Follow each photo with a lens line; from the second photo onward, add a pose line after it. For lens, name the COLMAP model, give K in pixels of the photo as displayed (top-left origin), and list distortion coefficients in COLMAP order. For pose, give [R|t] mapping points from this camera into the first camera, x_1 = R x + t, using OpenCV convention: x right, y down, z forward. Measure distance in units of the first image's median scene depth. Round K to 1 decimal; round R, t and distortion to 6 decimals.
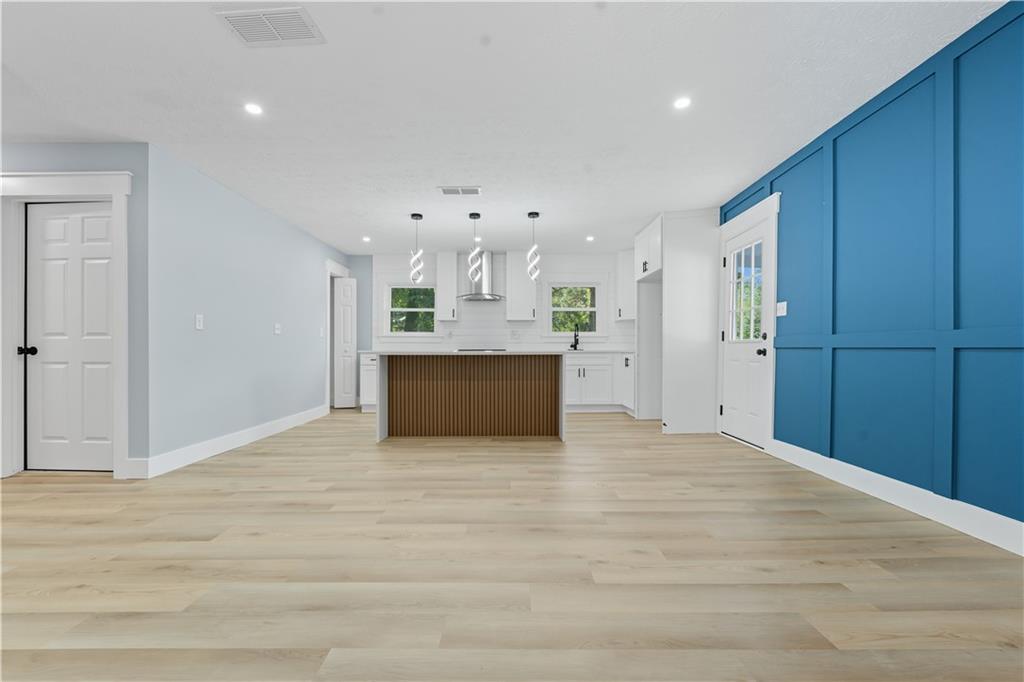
lens RADIAL K [[429.5, 0, 511.3], [0, 429.5, 350.6], [0, 0, 1]] dist [-0.000847, 0.000050]
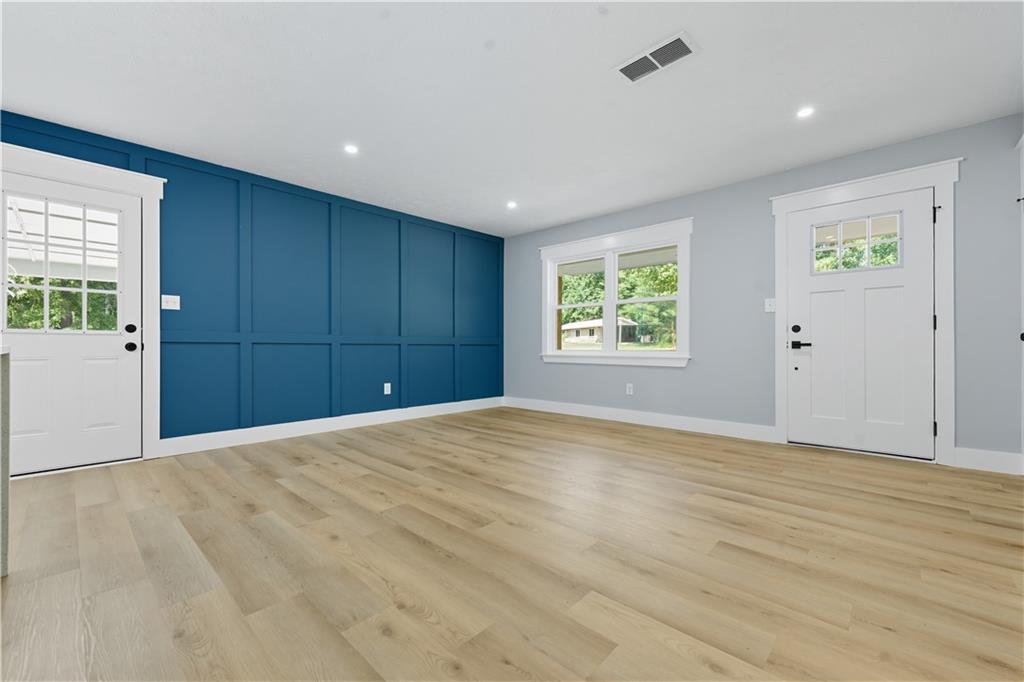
lens RADIAL K [[429.5, 0, 507.4], [0, 429.5, 344.0], [0, 0, 1]] dist [-0.000847, 0.000050]
pose [[-0.737923, 0.004436, 0.674871, -0.615351], [0.003150, 0.999990, -0.003129, 0.003429], [-0.674878, -0.000183, -0.737929, 1.245786]]
